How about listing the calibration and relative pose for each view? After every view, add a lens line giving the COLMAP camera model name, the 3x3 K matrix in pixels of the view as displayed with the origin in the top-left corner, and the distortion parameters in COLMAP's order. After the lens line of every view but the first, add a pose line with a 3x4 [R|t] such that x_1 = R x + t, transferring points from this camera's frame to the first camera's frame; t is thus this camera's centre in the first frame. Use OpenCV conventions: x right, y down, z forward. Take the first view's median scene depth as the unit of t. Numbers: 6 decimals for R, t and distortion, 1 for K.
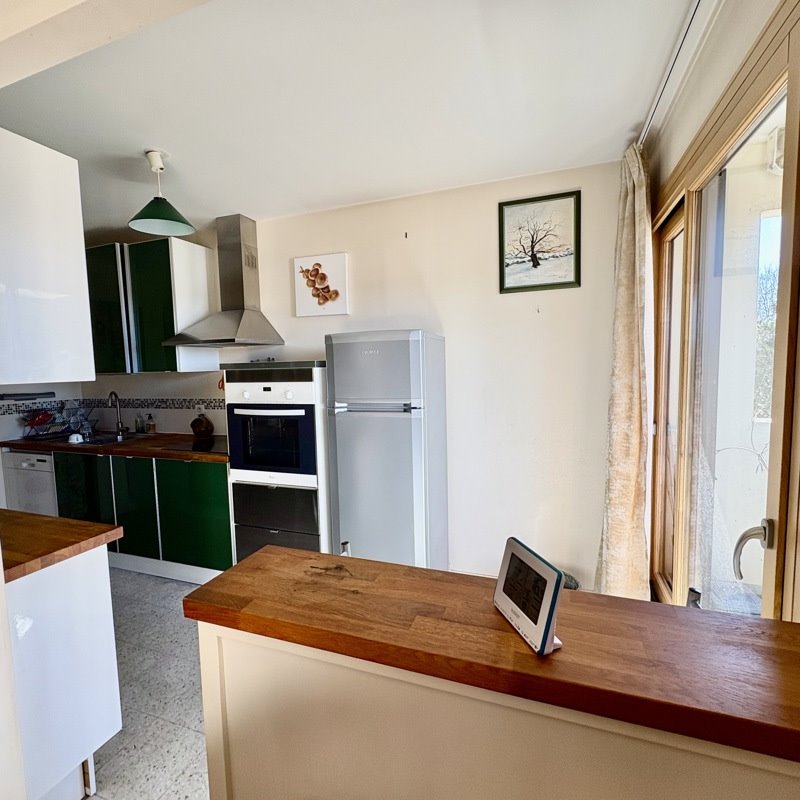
lens RADIAL K [[424.0, 0, 400.1], [0, 424.0, 399.7], [0, 0, 1]] dist [0.005410, 0.000981]
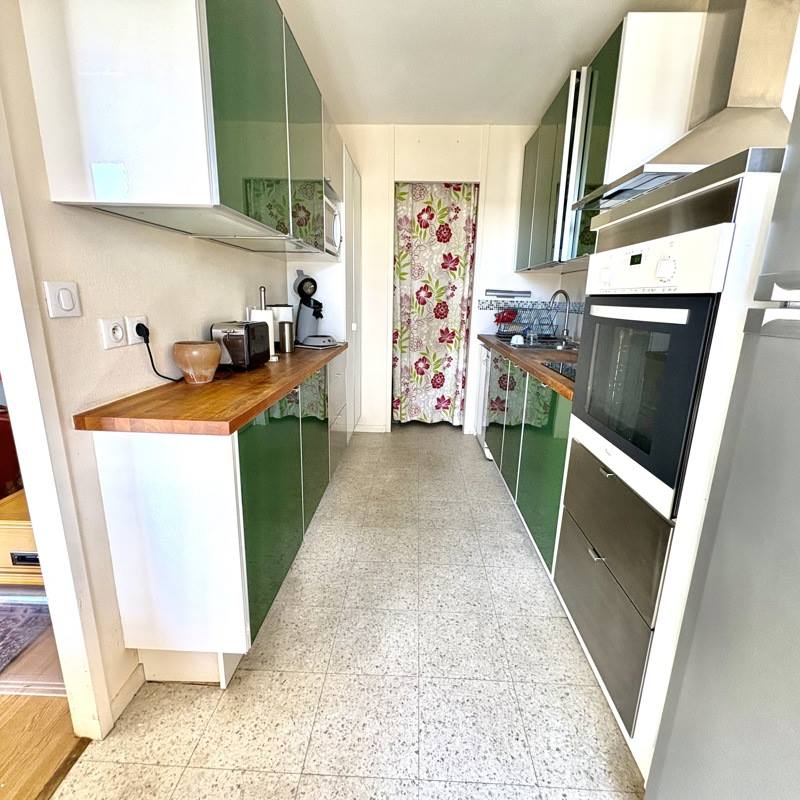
lens RADIAL K [[424.0, 0, 401.8], [0, 424.0, 397.5], [0, 0, 1]] dist [0.005410, 0.000981]
pose [[0.313804, 0.252343, -0.915341, 0.039340], [-0.108229, 0.967260, 0.229553, 0.030635], [0.943299, 0.027032, 0.330841, 0.502276]]
